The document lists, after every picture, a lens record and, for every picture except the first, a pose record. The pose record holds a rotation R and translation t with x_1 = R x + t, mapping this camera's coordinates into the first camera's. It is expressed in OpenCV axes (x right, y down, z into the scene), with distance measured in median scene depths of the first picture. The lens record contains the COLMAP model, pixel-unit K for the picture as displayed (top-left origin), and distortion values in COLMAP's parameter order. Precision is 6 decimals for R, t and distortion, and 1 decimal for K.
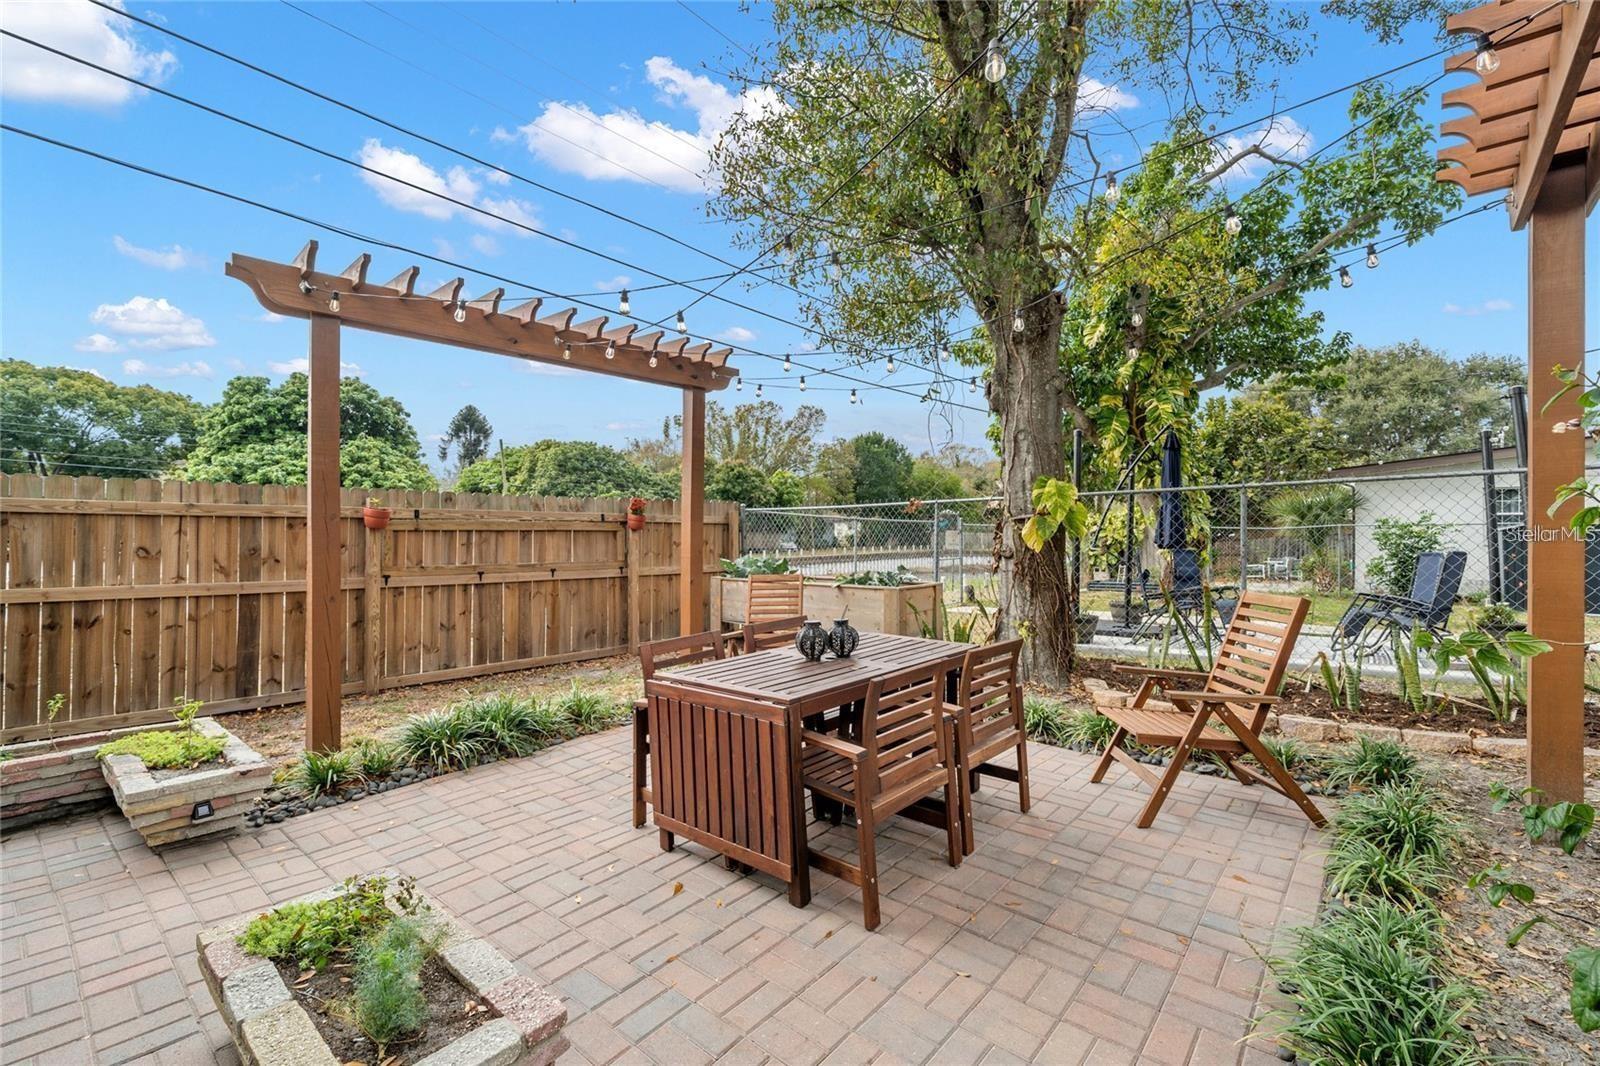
lens RADIAL K [[717.3, 0, 797.6], [0, 717.3, 528.4], [0, 0, 1]] dist [0.002010, 0.000385]
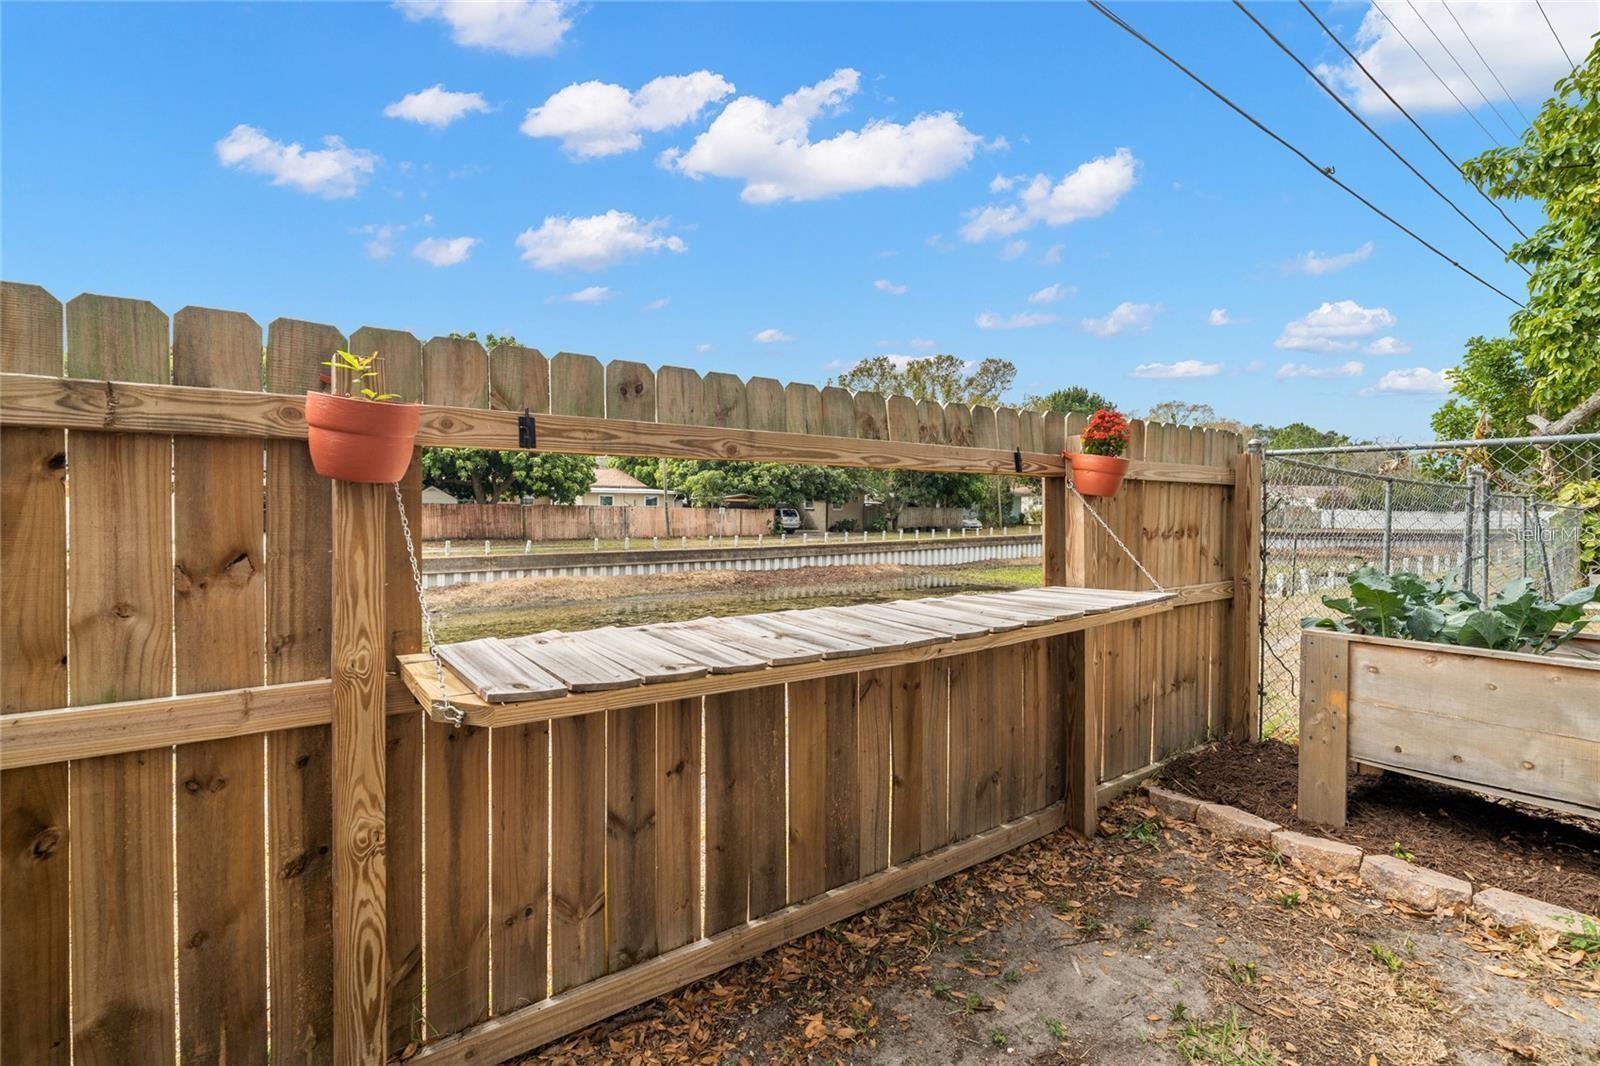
lens RADIAL K [[734.6, 0, 769.5], [0, 734.6, 528.7], [0, 0, 1]] dist [0.011591, -0.000013]
pose [[0.973385, 0.008006, -0.229038, -0.045303], [-0.000314, 0.999435, 0.033603, 0.000782], [0.229178, -0.032636, 0.972837, 0.089935]]
